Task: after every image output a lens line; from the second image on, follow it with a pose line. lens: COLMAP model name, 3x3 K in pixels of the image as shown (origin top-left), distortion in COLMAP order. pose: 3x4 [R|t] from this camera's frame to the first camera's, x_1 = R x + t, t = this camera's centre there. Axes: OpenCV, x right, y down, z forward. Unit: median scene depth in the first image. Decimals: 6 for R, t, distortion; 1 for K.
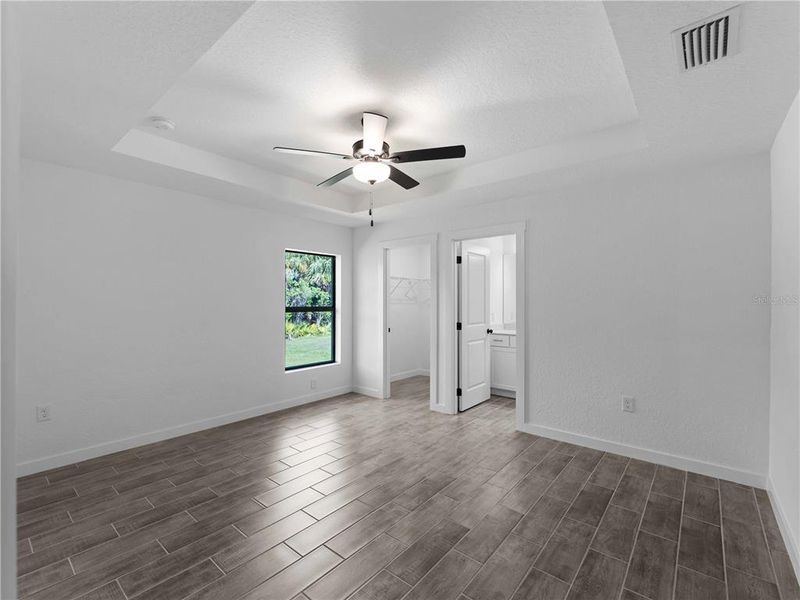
lens RADIAL K [[357.2, 0, 402.3], [0, 357.2, 300.1], [0, 0, 1]] dist [-0.005380, -0.000187]
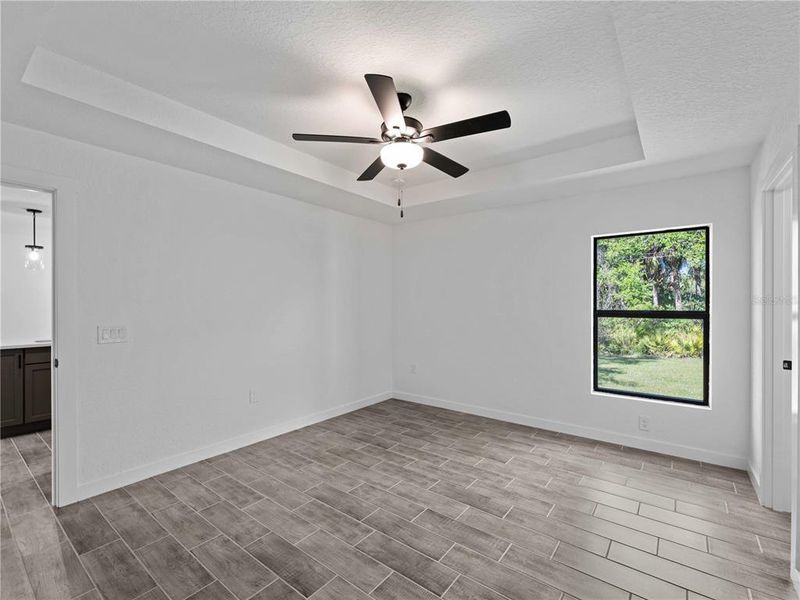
lens RADIAL K [[357.2, 0, 398.3], [0, 357.2, 304.7], [0, 0, 1]] dist [-0.005380, -0.000187]
pose [[0.037853, 0.003380, -0.999278, 0.645341], [0.003536, 0.999988, 0.003516, 0.004198], [0.999277, -0.003666, 0.037841, 0.782770]]
